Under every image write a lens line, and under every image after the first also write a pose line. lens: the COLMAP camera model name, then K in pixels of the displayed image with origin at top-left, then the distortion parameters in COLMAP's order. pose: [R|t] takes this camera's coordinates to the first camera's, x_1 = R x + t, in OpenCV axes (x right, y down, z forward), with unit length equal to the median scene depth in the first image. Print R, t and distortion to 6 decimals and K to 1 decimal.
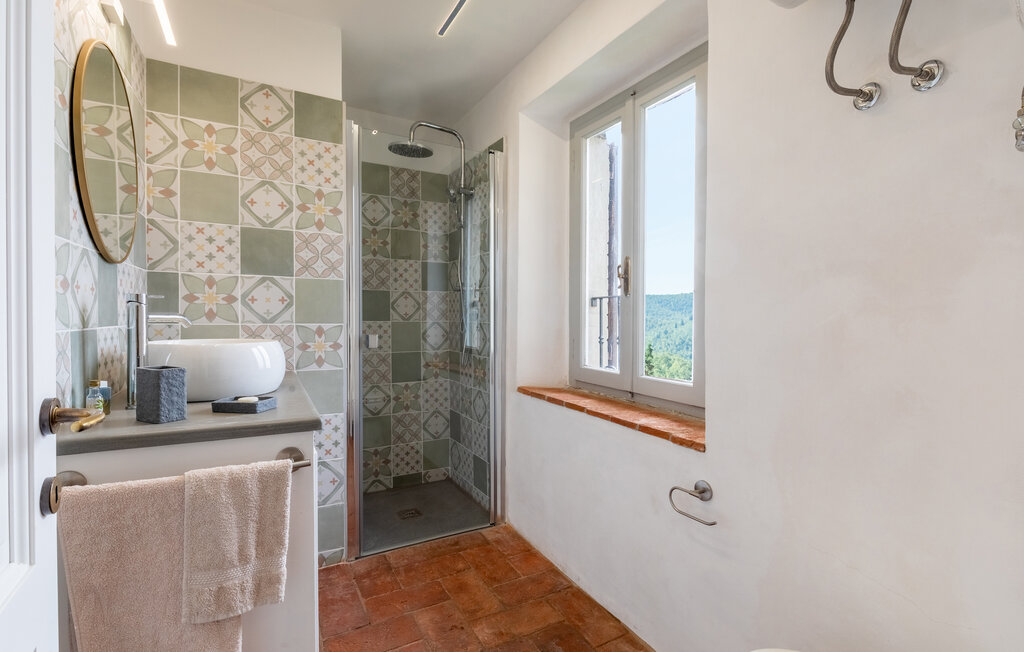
lens RADIAL K [[464.0, 0, 513.8], [0, 464.0, 319.5], [0, 0, 1]] dist [0.008282, -0.001335]
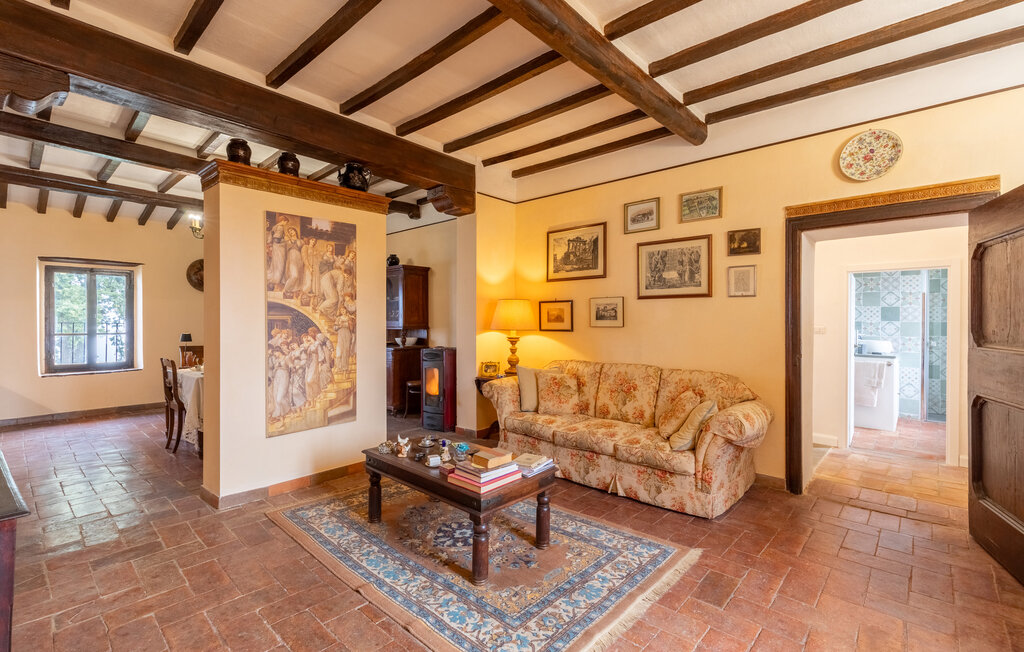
lens RADIAL K [[464.0, 0, 511.1], [0, 464.0, 321.9], [0, 0, 1]] dist [0.008282, -0.001335]
pose [[0.323495, -0.001247, -0.946229, 1.609721], [-0.017052, 0.999829, -0.007147, -0.021569], [0.946076, 0.018447, 0.323419, -2.425722]]
